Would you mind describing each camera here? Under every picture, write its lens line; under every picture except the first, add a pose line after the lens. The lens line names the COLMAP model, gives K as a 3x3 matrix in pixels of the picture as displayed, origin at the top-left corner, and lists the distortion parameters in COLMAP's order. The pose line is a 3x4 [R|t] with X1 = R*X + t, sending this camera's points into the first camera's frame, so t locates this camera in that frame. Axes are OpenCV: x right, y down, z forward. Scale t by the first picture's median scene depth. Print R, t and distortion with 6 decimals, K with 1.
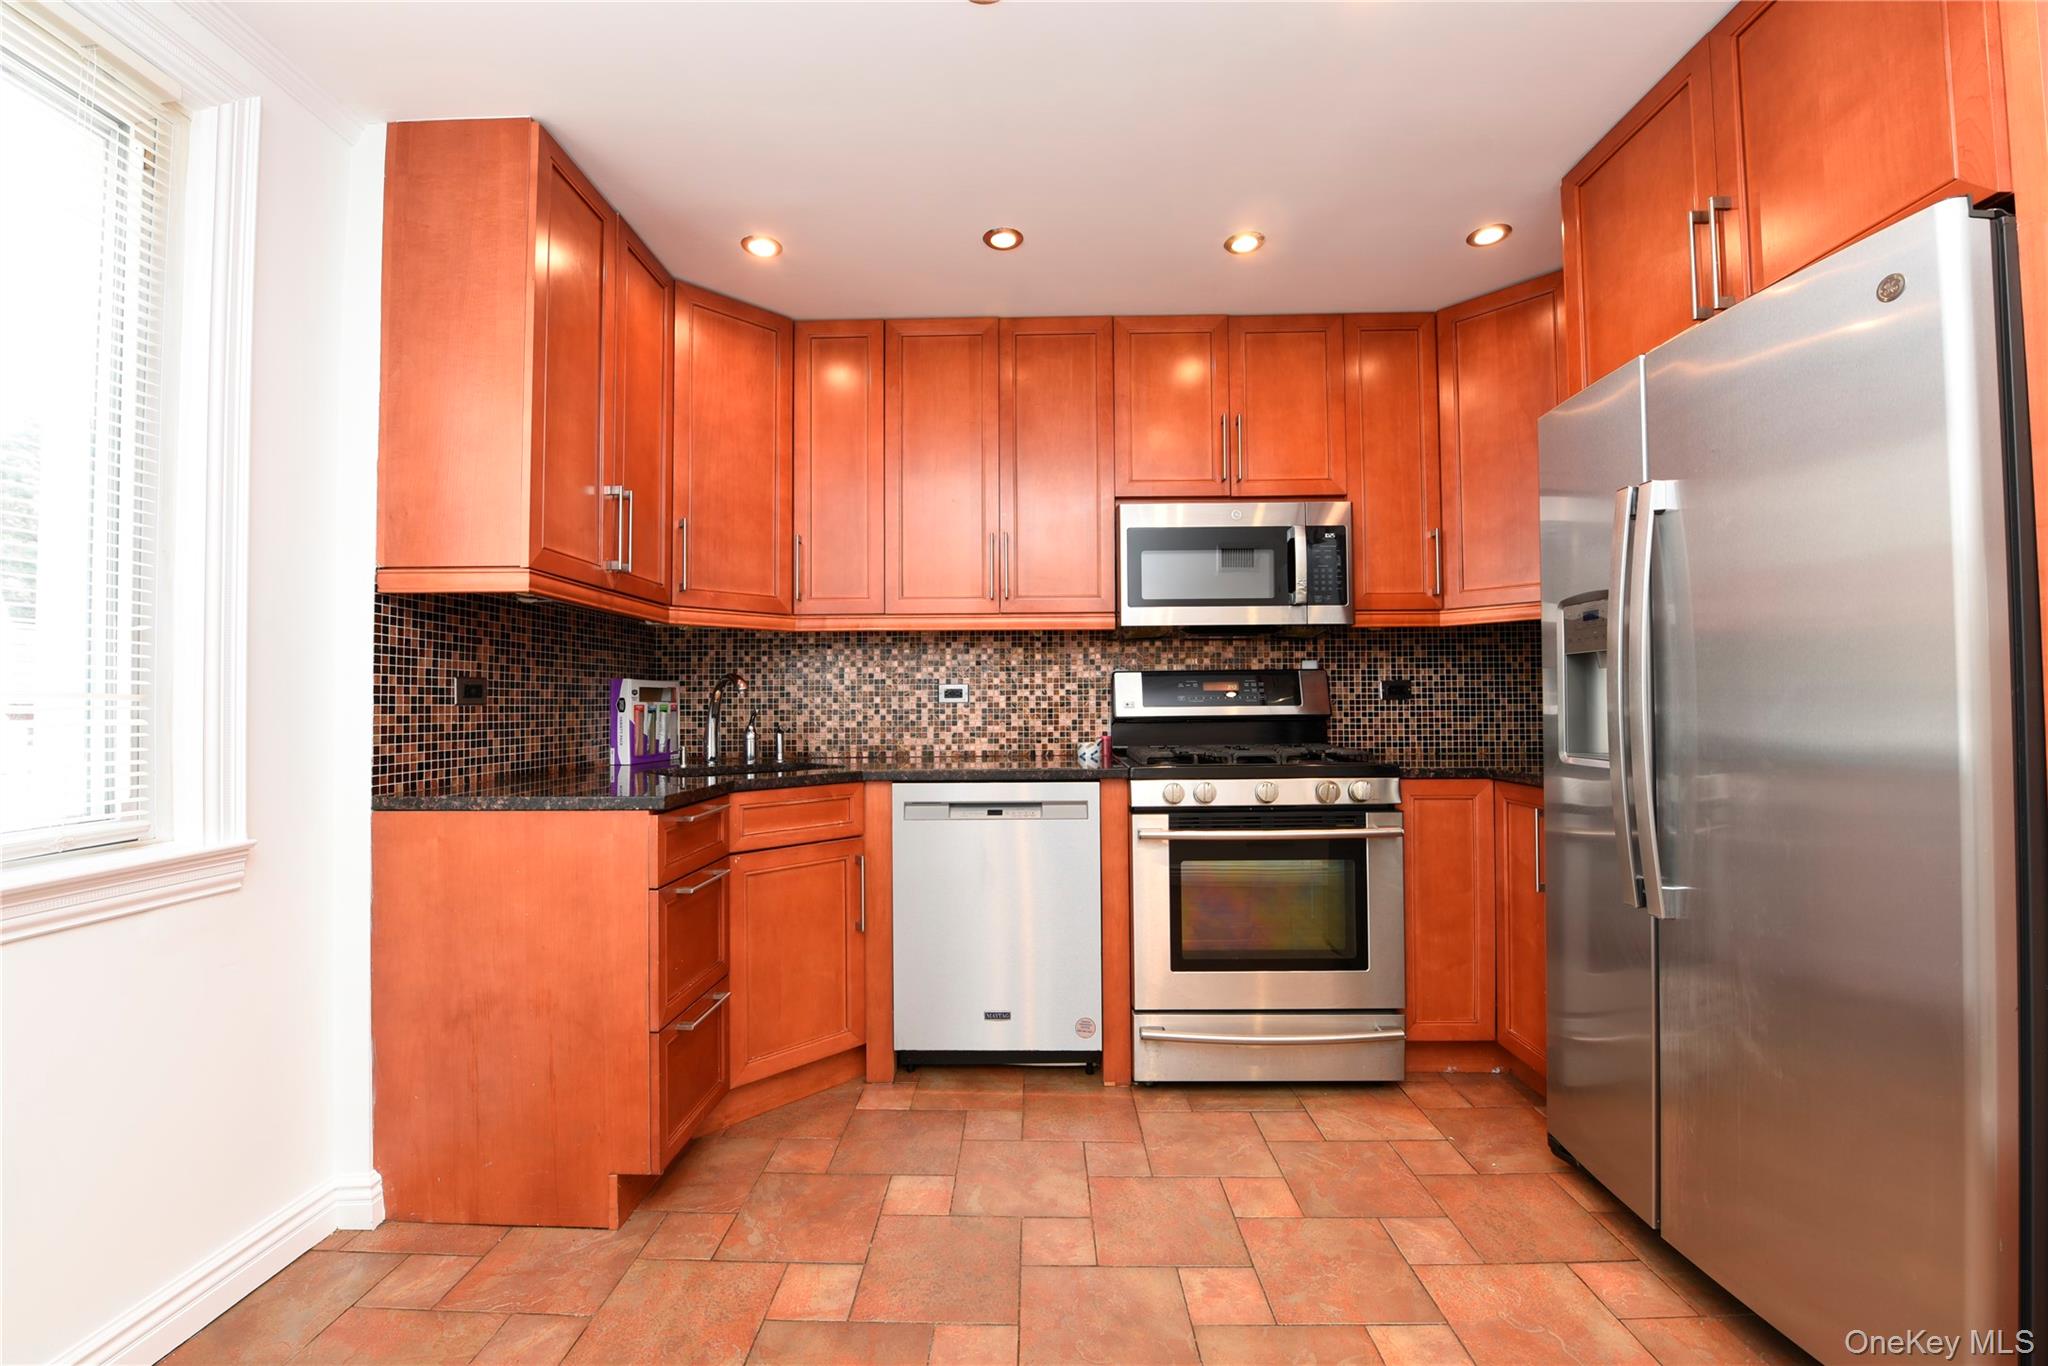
lens RADIAL K [[811.5, 0, 1024.0], [0, 811.5, 683.0], [0, 0, 1]] dist [-0.021716, -0.000141]
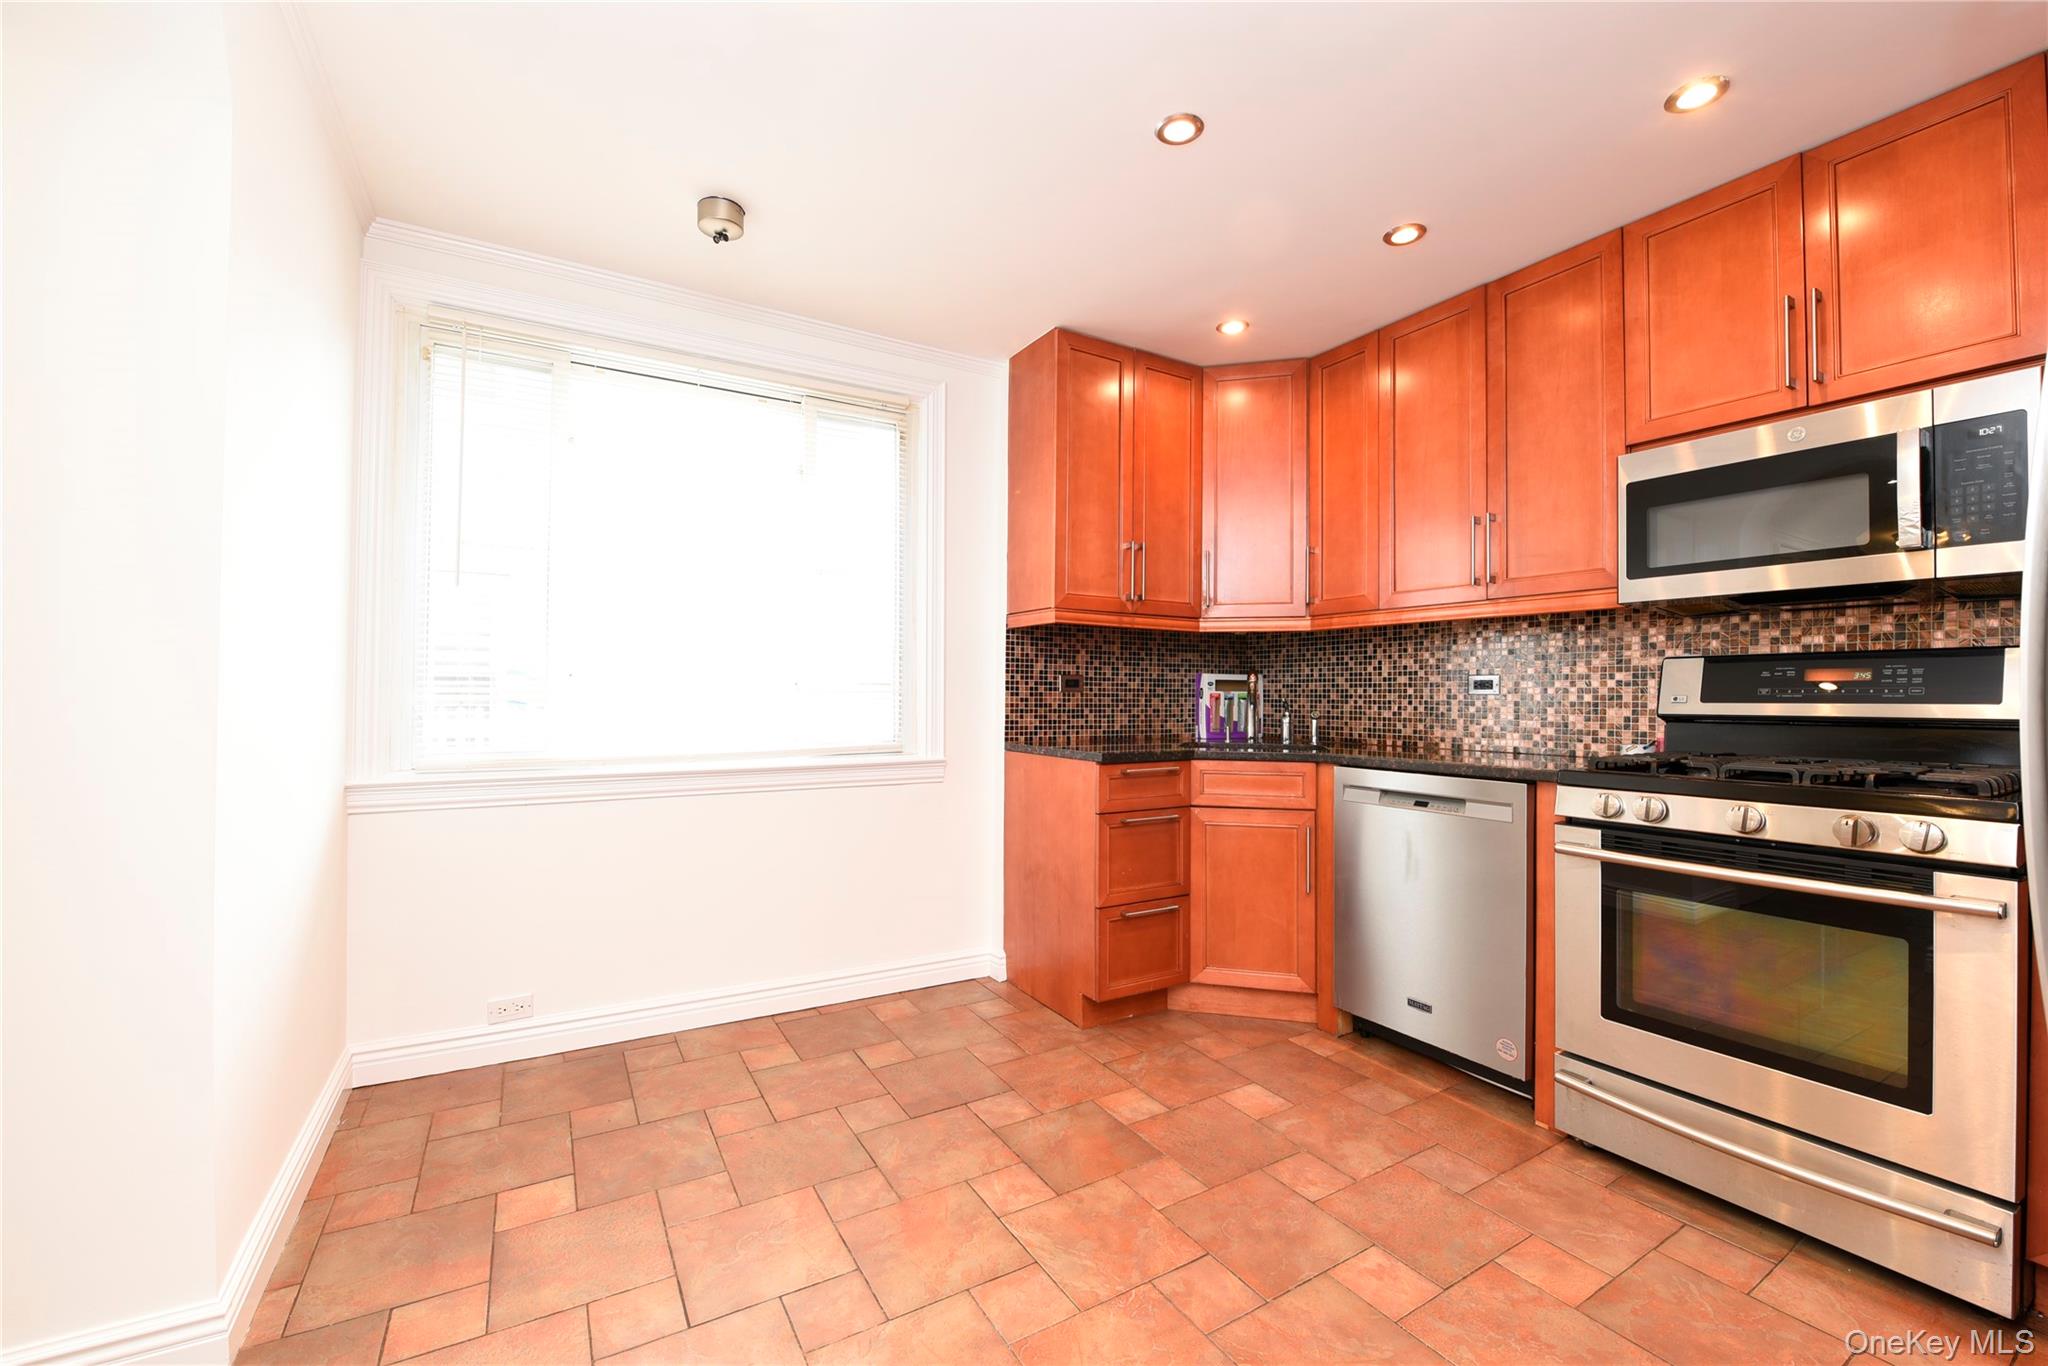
lens RADIAL K [[817.8, 0, 1024.0], [0, 817.8, 683.0], [0, 0, 1]] dist [-0.033364, -0.000108]
pose [[0.519684, -0.001367, -0.854358, 0.482945], [0.011044, 0.999926, 0.005118, 0.000036], [0.854287, -0.012095, 0.519661, 0.054386]]
